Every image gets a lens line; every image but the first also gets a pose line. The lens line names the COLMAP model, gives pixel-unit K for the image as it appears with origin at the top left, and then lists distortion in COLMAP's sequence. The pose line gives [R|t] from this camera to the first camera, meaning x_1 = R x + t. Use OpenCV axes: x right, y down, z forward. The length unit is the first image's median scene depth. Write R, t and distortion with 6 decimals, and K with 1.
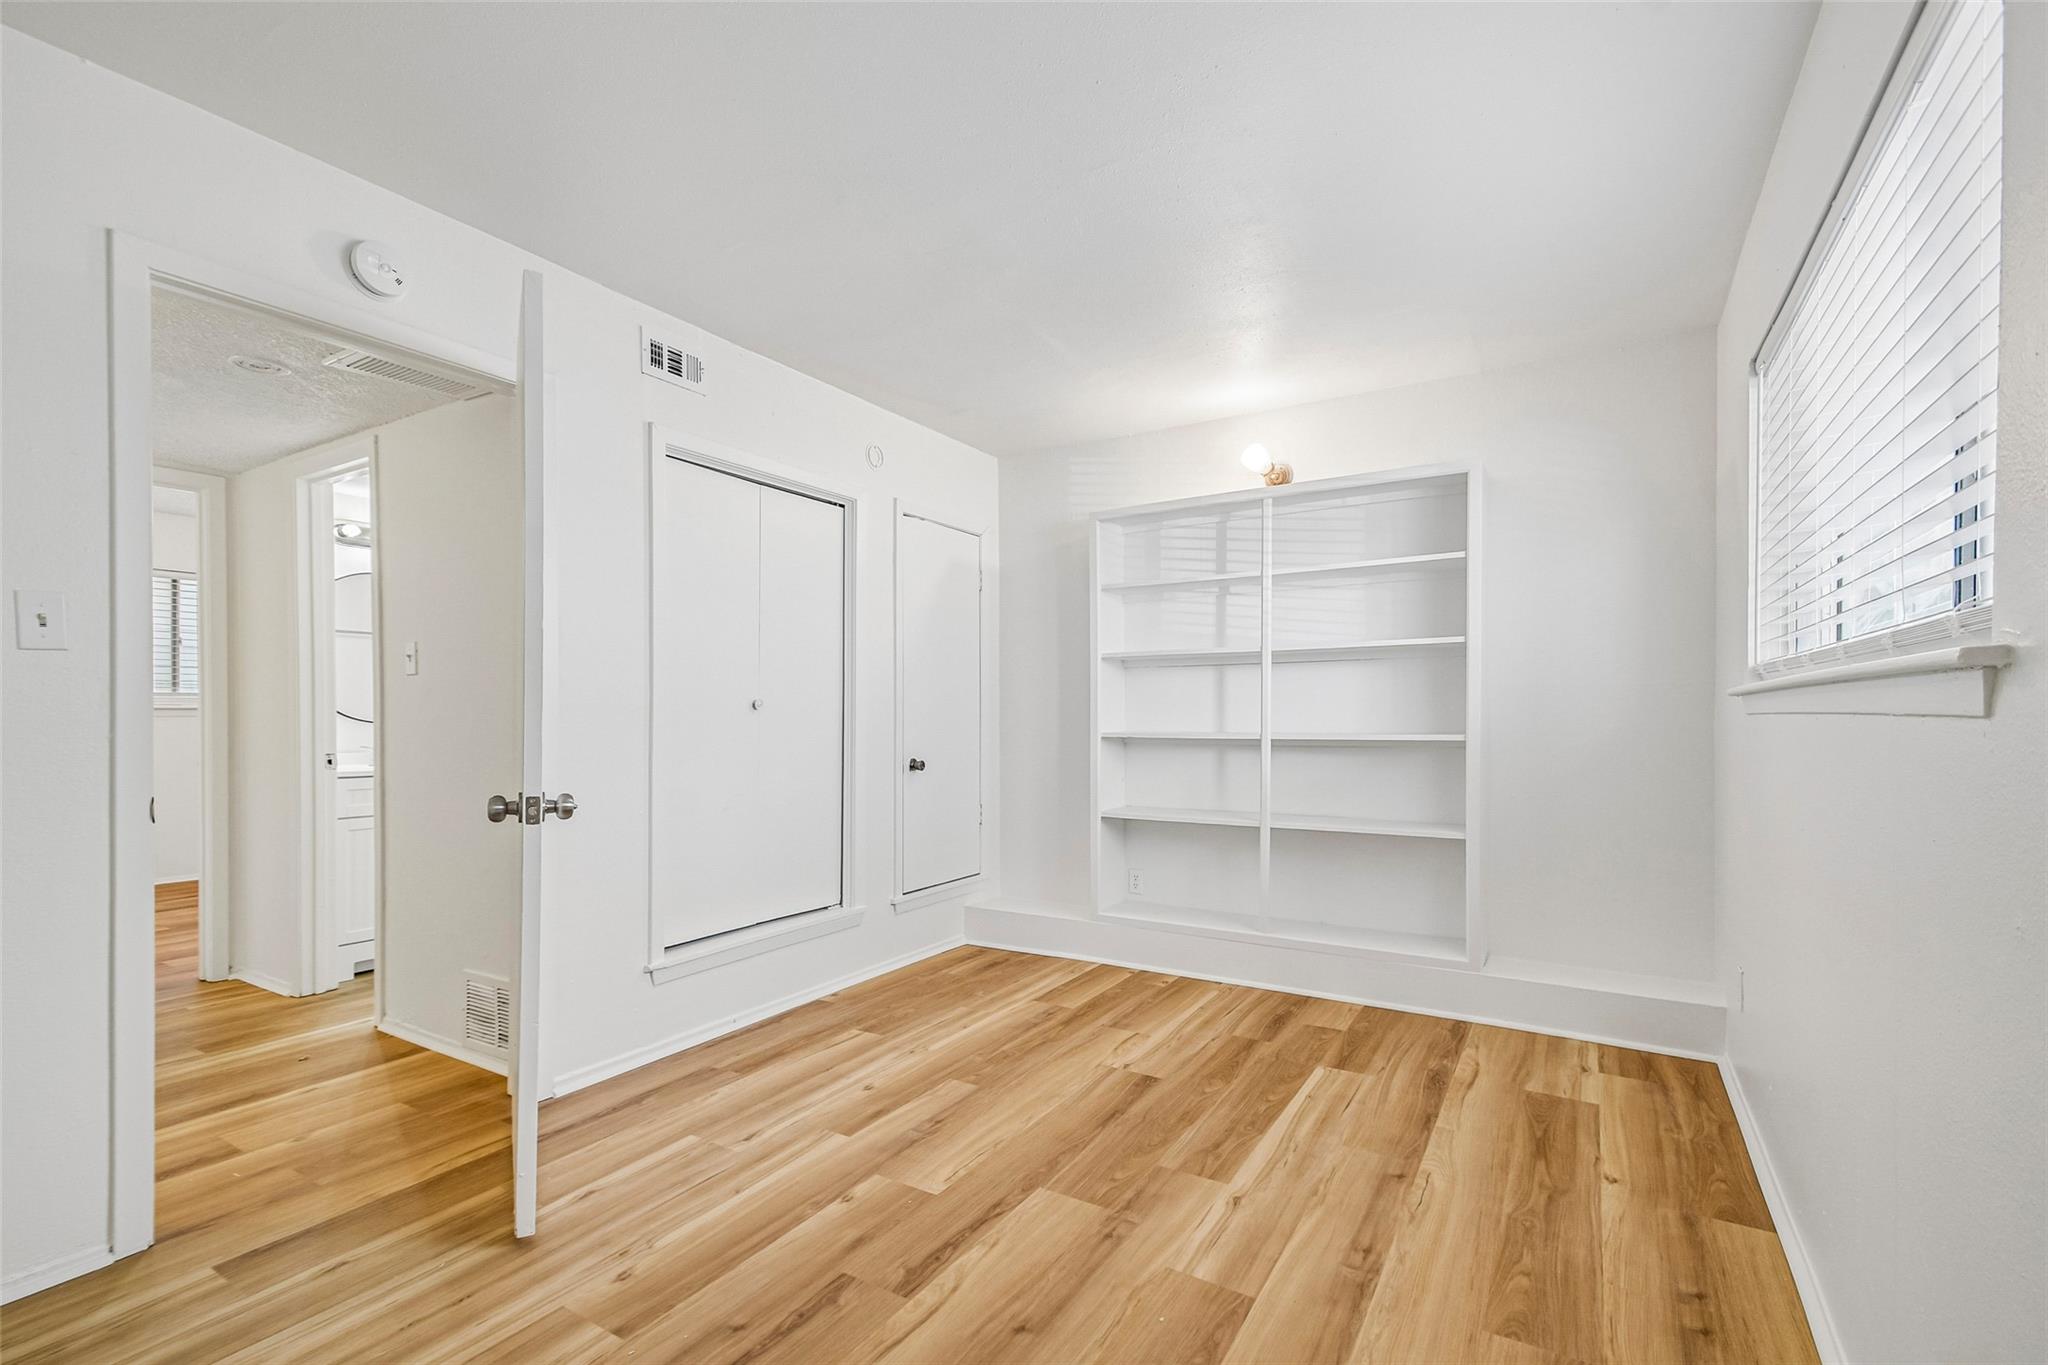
lens RADIAL K [[952.3, 0, 995.7], [0, 952.3, 709.1], [0, 0, 1]] dist [0.031312, -0.012073]
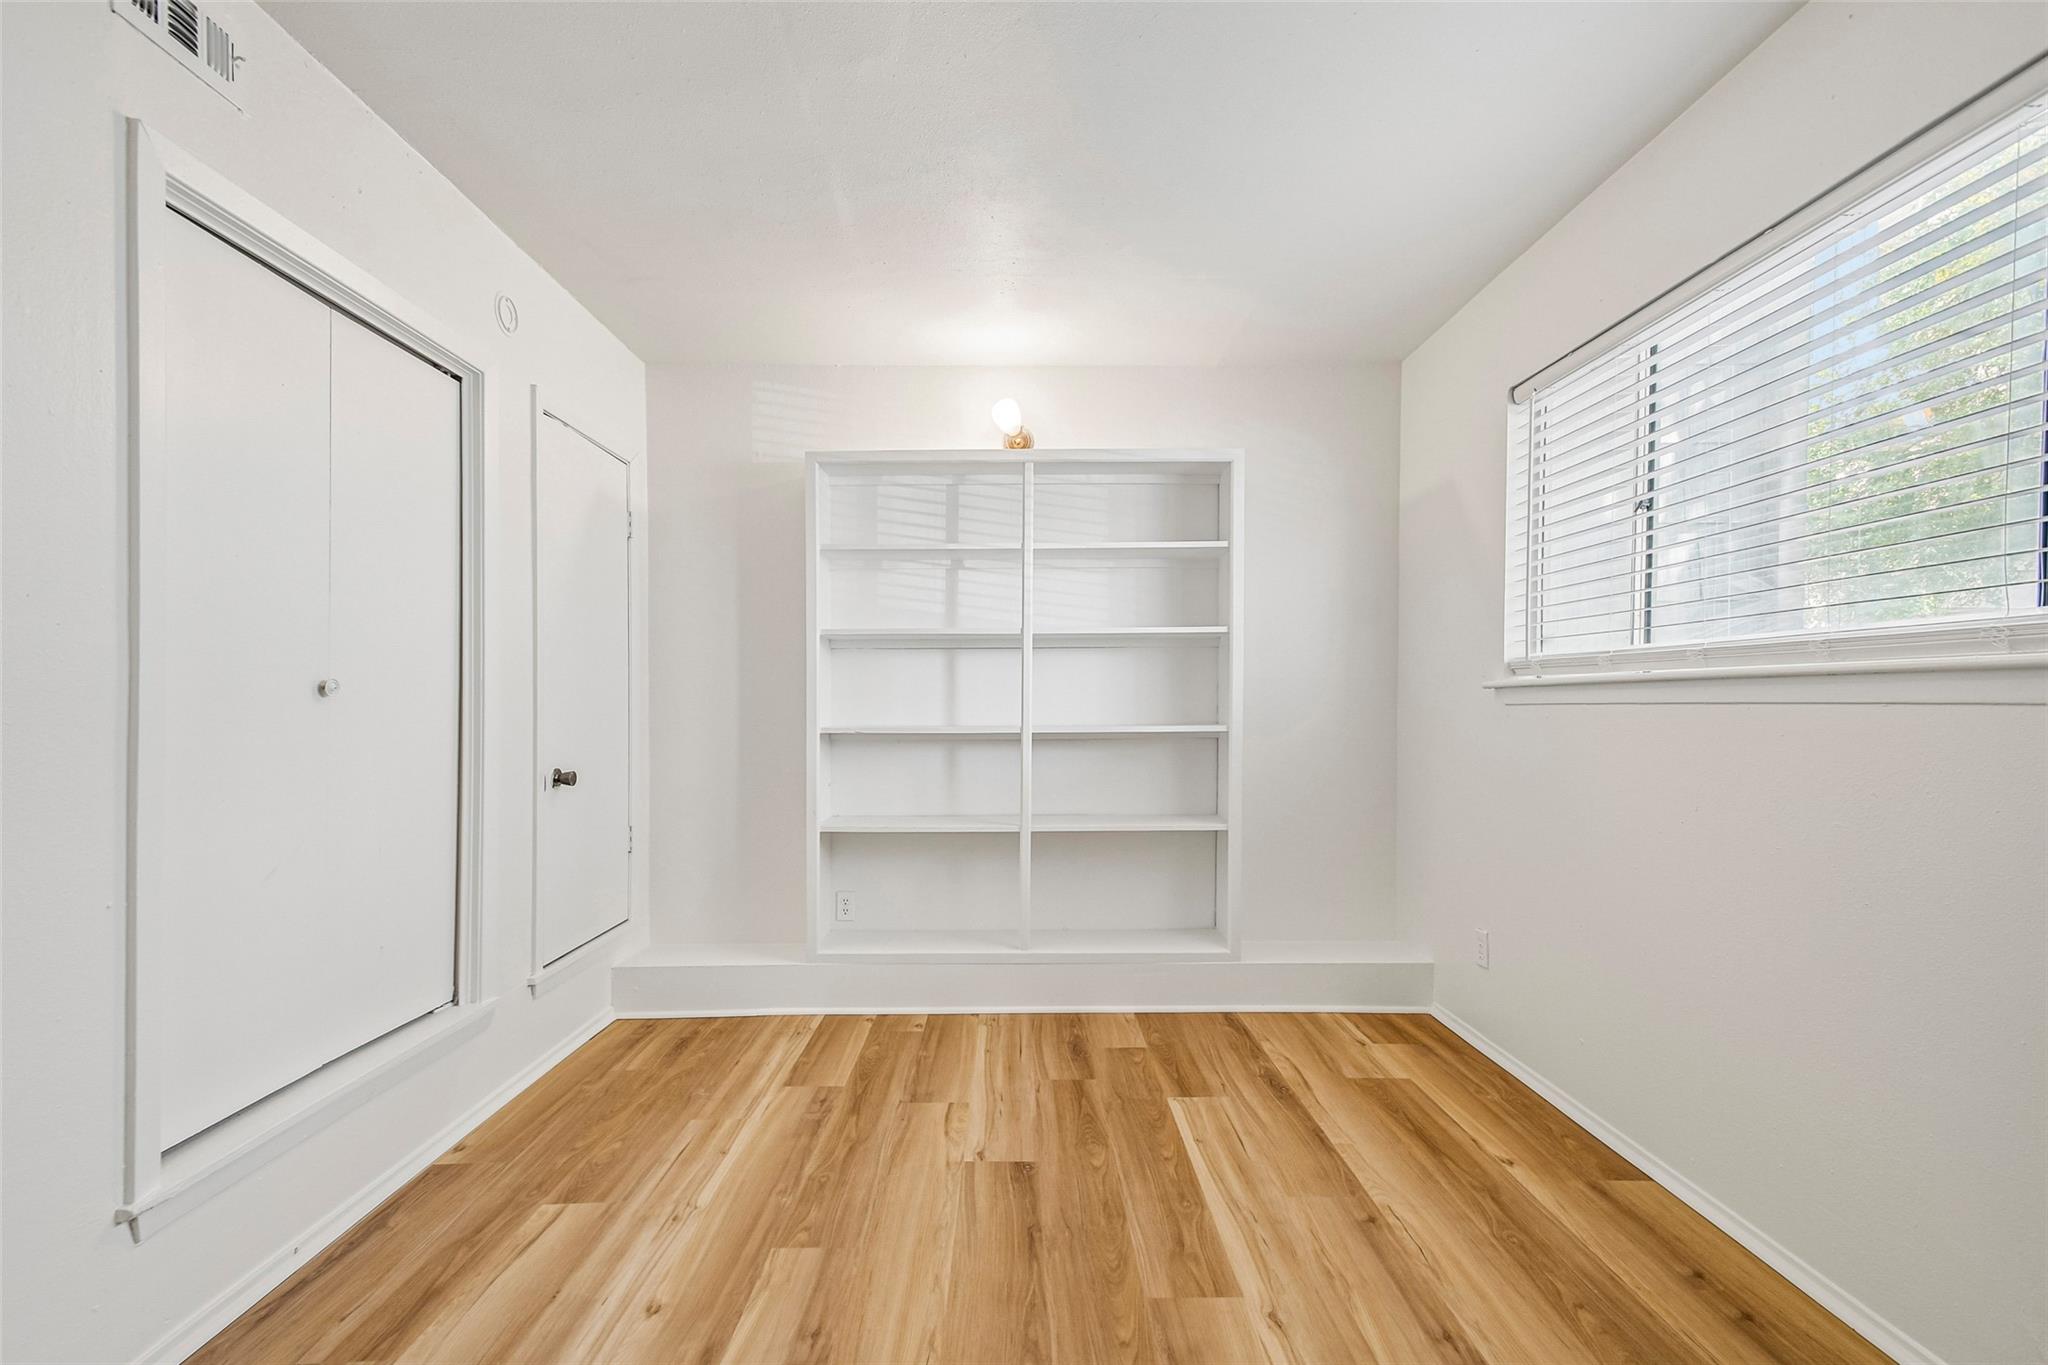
lens RADIAL K [[943.1, 0, 1029.5], [0, 943.1, 708.0], [0, 0, 1]] dist [0.047748, -0.020451]
pose [[0.835403, -0.002067, 0.549634, -0.234636], [-0.002360, 0.999970, 0.007347, 0.002283], [-0.549633, -0.007435, 0.835373, 0.304007]]
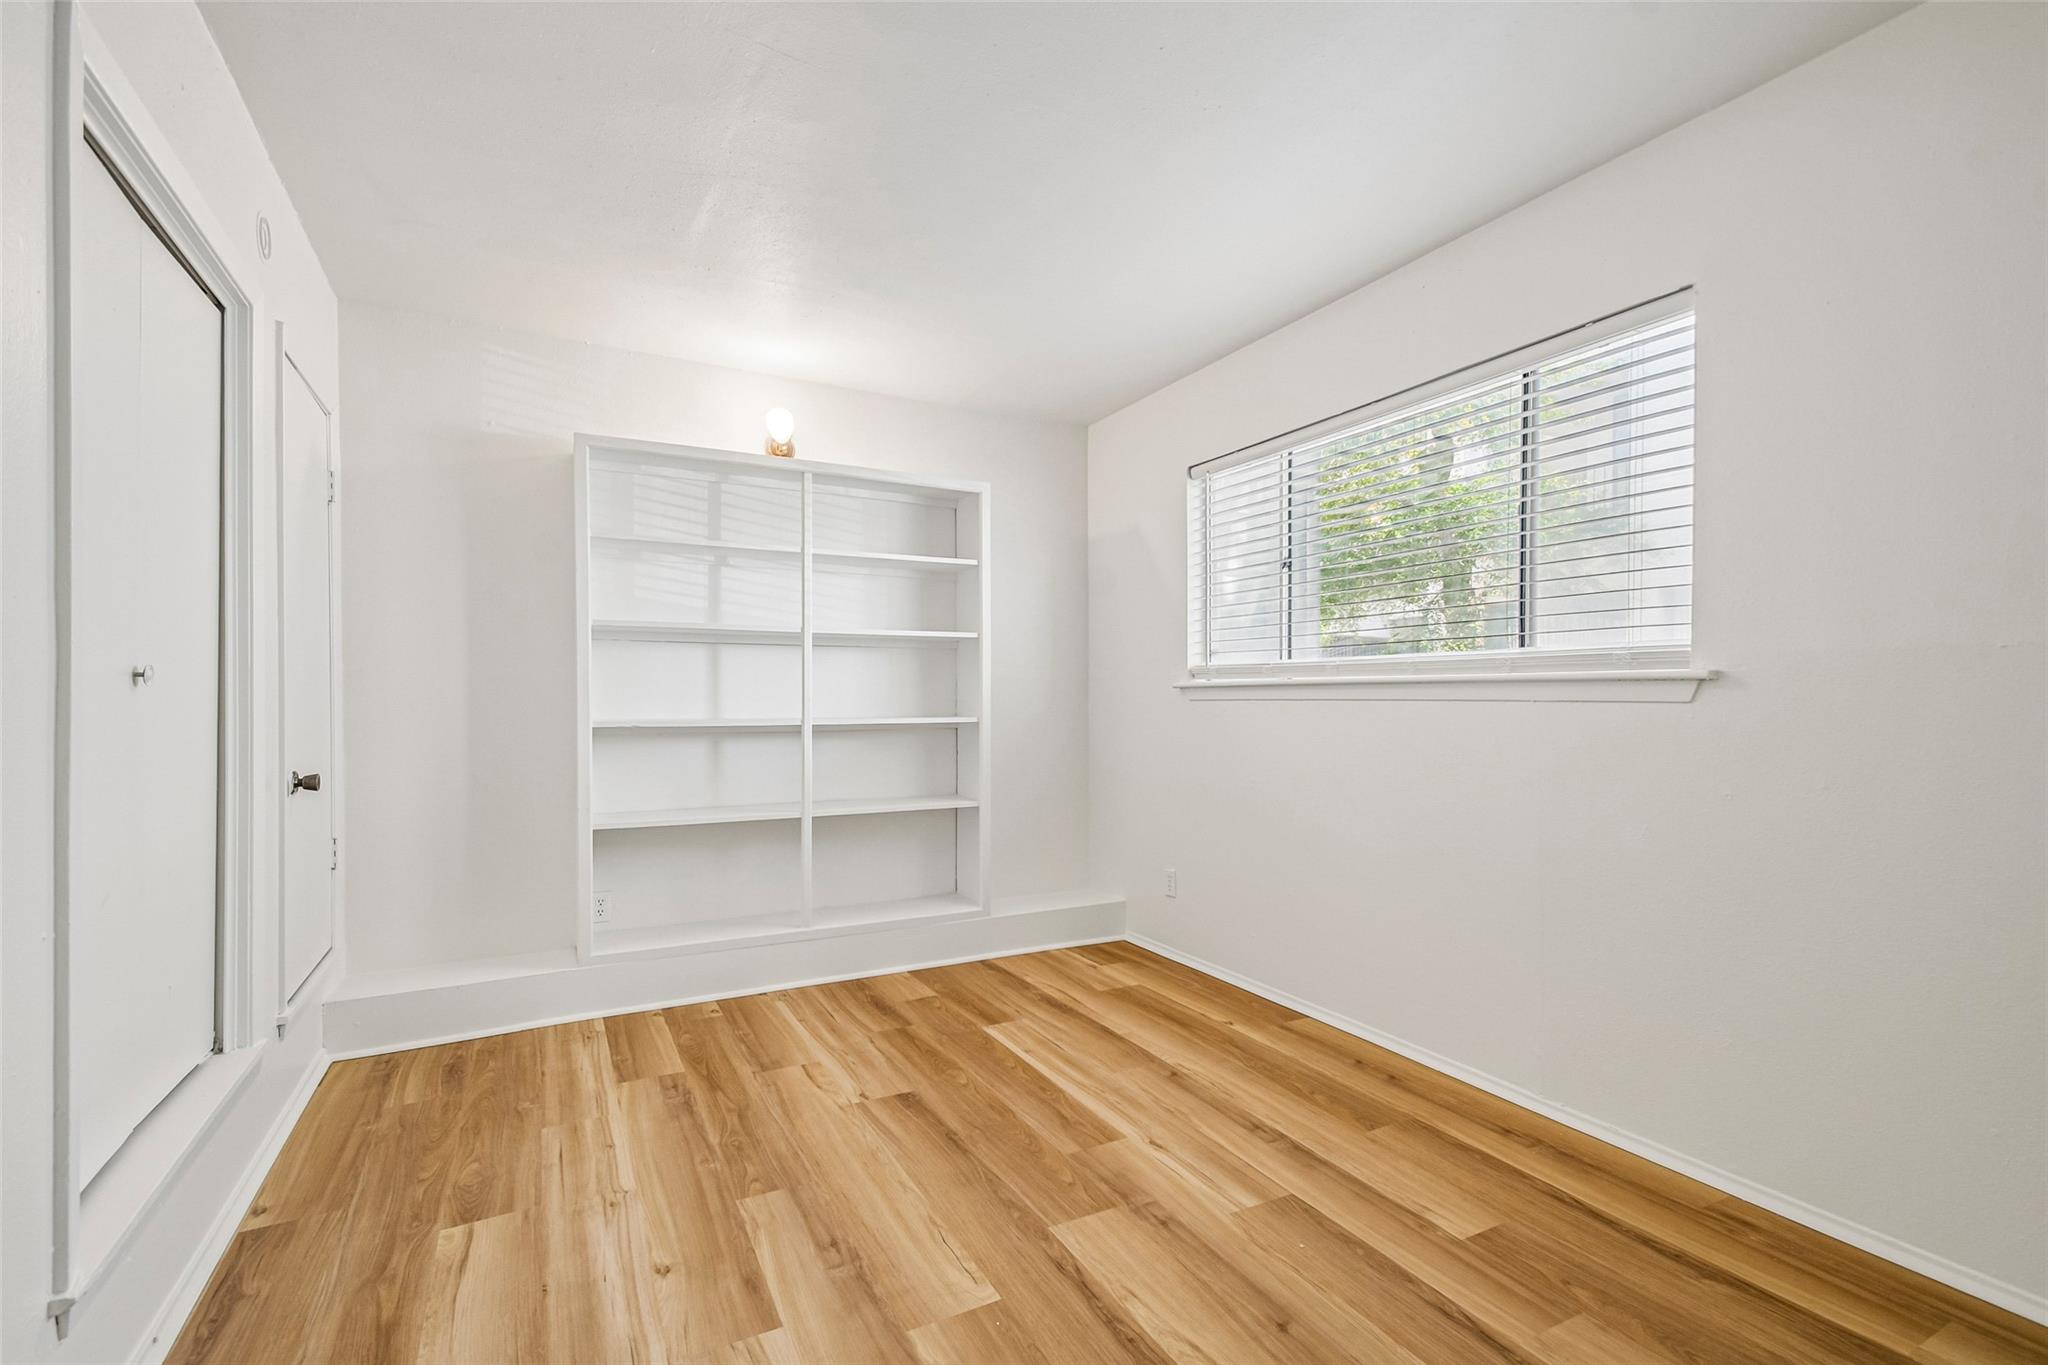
lens RADIAL K [[925.7, 0, 1045.9], [0, 925.7, 705.9], [0, 0, 1]] dist [0.035836, -0.014427]
pose [[0.476138, -0.003067, 0.879365, -0.494569], [-0.007446, 0.999944, 0.007519, 0.004024], [-0.879339, -0.010128, 0.476088, 0.407436]]
